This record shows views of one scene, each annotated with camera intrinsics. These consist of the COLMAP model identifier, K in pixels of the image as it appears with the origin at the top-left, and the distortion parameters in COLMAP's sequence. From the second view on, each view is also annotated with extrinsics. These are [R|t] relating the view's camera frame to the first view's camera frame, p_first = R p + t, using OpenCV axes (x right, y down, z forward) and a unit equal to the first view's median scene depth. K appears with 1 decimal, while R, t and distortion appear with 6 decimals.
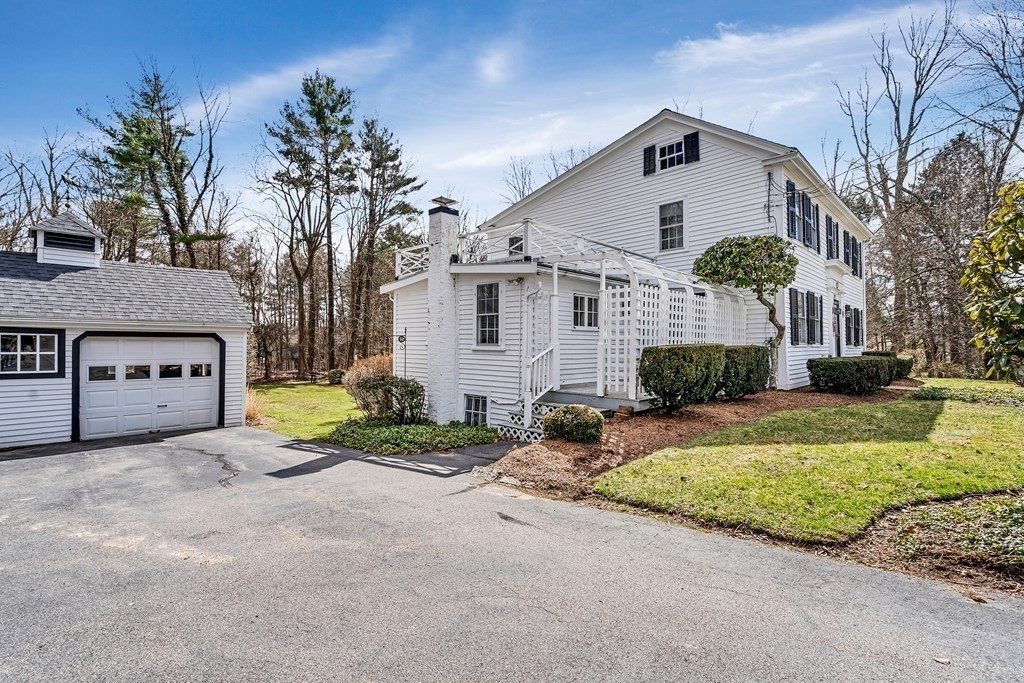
lens RADIAL K [[464.9, 0, 508.1], [0, 464.9, 344.6], [0, 0, 1]] dist [-0.002987, -0.000303]
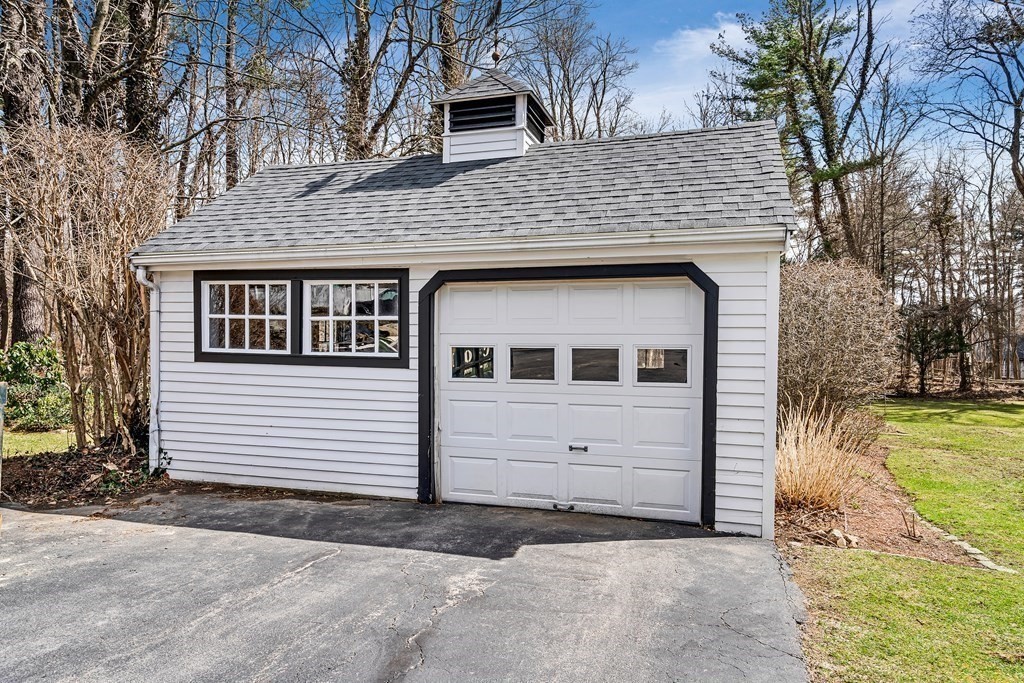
lens RADIAL K [[645.6, 0, 510.8], [0, 645.6, 347.7], [0, 0, 1]] dist [0.003405, 0.002105]
pose [[0.446946, 0.010623, -0.894498, -0.261496], [0.002260, 0.999913, 0.013004, 0.035989], [0.894558, -0.007834, 0.446883, 0.690043]]
